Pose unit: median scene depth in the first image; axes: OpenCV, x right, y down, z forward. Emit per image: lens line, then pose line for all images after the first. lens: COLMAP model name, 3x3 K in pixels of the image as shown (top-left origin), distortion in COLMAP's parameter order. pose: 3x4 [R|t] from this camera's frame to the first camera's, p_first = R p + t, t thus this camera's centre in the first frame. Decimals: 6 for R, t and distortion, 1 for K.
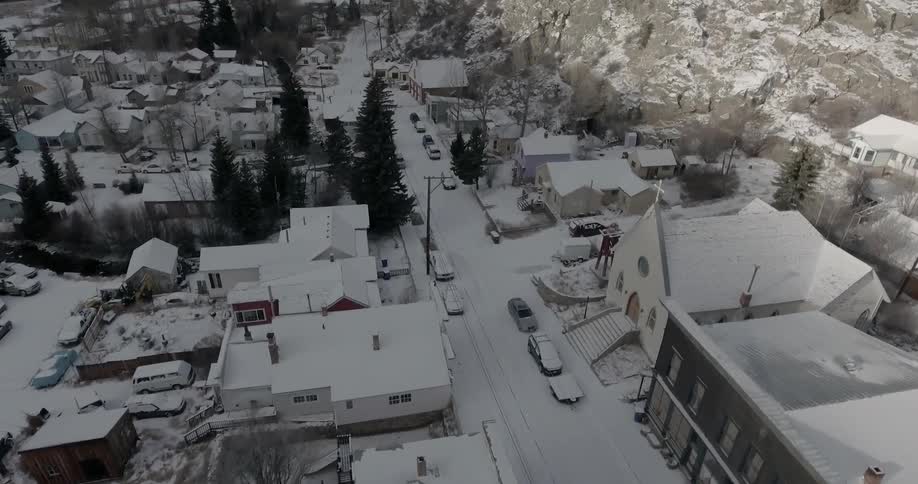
lens RADIAL K [[524.3, 0, 463.0], [0, 524.3, 246.6], [0, 0, 1]] dist [-0.021113, 0.002733]
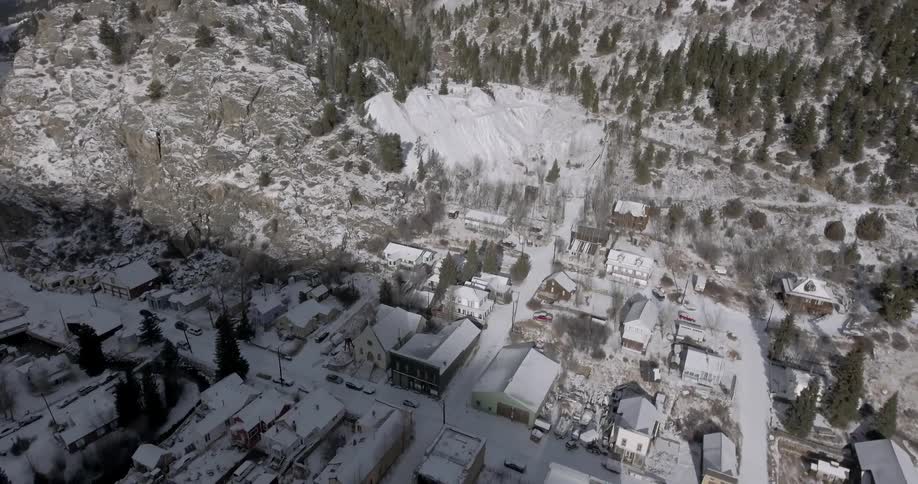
lens RADIAL K [[524.3, 0, 458.5], [0, 524.3, 244.7], [0, 0, 1]] dist [-0.021113, 0.002733]
pose [[0.607592, -0.308012, 0.732094, -0.749880], [0.366907, 0.926345, 0.085229, -0.301760], [-0.704423, 0.216826, 0.675851, -0.837408]]
